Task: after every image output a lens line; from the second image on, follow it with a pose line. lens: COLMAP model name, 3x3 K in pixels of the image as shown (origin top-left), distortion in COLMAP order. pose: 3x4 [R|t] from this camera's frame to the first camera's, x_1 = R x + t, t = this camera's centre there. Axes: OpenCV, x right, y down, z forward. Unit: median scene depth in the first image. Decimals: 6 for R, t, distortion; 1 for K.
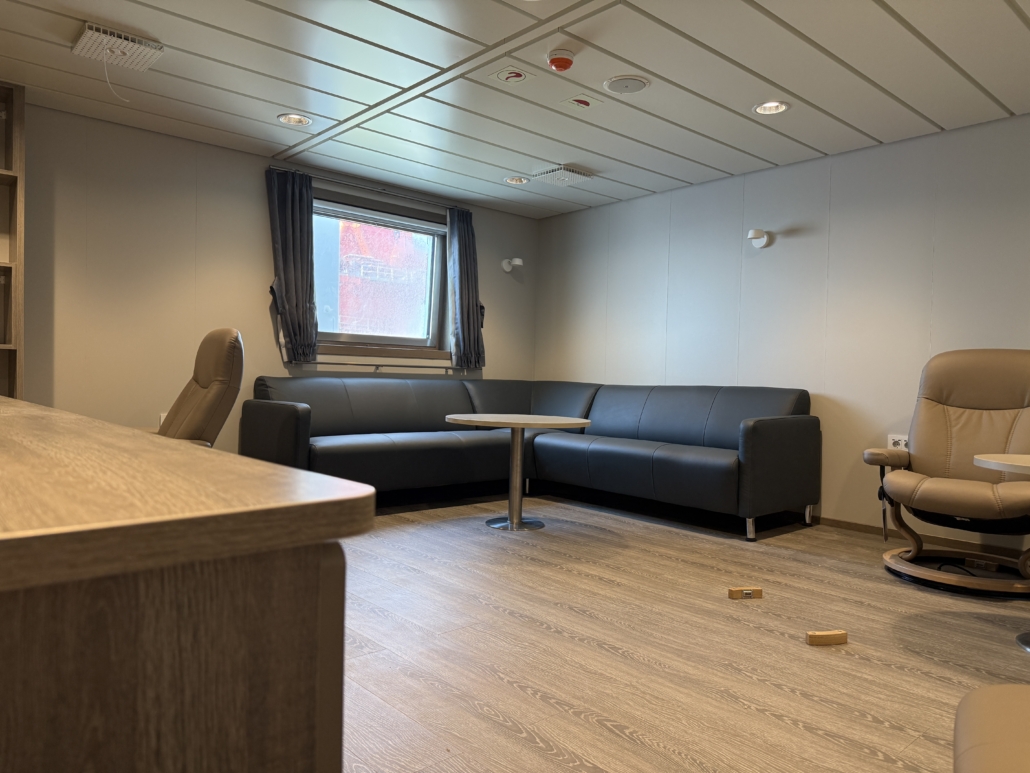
lens RADIAL K [[723.3, 0, 515.1], [0, 723.3, 386.1], [0, 0, 1]] dist [0.011539, -0.005611]
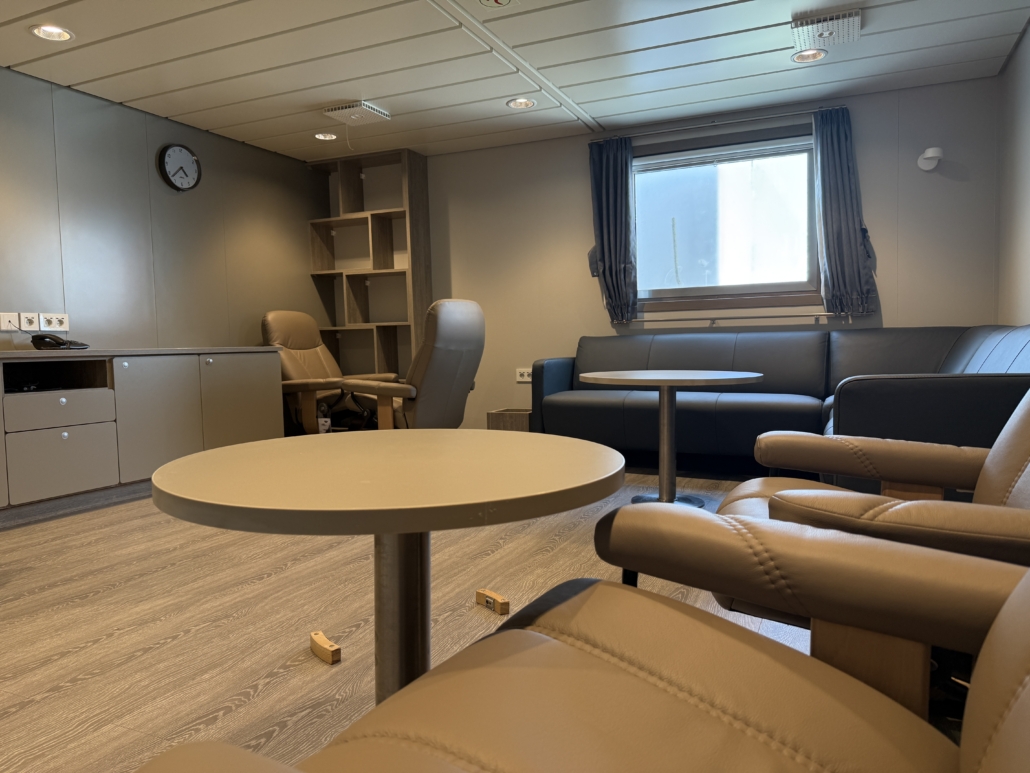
lens RADIAL K [[723.3, 0, 513.5], [0, 723.3, 389.7], [0, 0, 1]] dist [0.011539, -0.005611]
pose [[0.402869, 0.025048, -0.914915, 1.198765], [0.016208, 0.999273, 0.034495, 0.054151], [0.915114, -0.028726, 0.402170, 0.885079]]
